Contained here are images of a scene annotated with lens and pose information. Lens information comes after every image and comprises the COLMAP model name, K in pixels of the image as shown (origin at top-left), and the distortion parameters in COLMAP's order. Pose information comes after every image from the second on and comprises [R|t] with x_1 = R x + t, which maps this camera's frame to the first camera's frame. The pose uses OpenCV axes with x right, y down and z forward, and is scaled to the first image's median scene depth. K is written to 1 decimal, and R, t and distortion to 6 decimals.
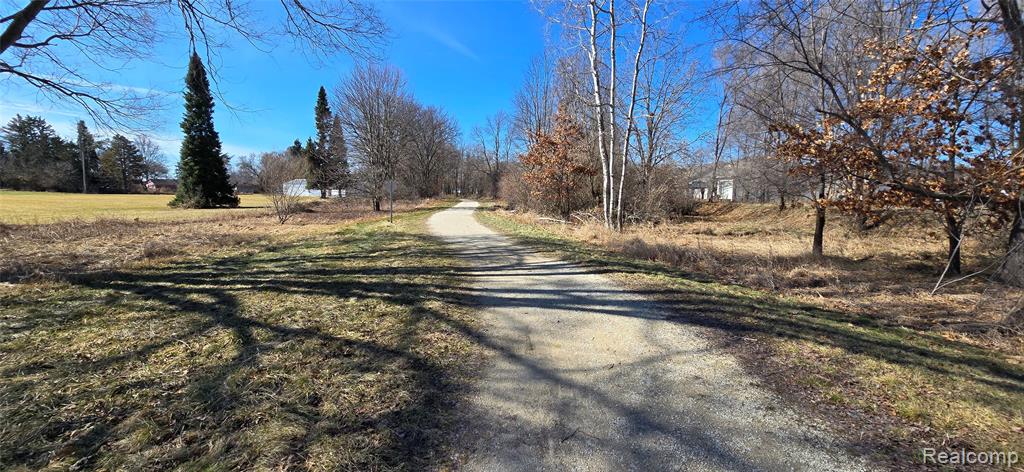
lens RADIAL K [[420.4, 0, 512.0], [0, 420.4, 236.0], [0, 0, 1]] dist [0.000098, 0.000159]
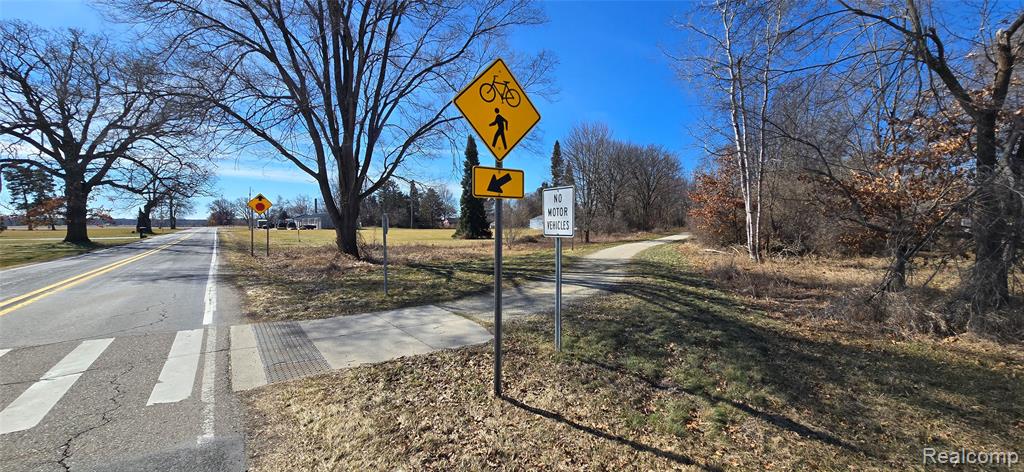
lens RADIAL K [[420.4, 0, 512.0], [0, 420.4, 236.0], [0, 0, 1]] dist [0.000098, 0.000159]
pose [[0.849678, 0.001407, -0.527299, 0.129146], [-0.041785, 0.997031, -0.064671, 0.009742], [0.525643, 0.076983, 0.847215, -0.129562]]
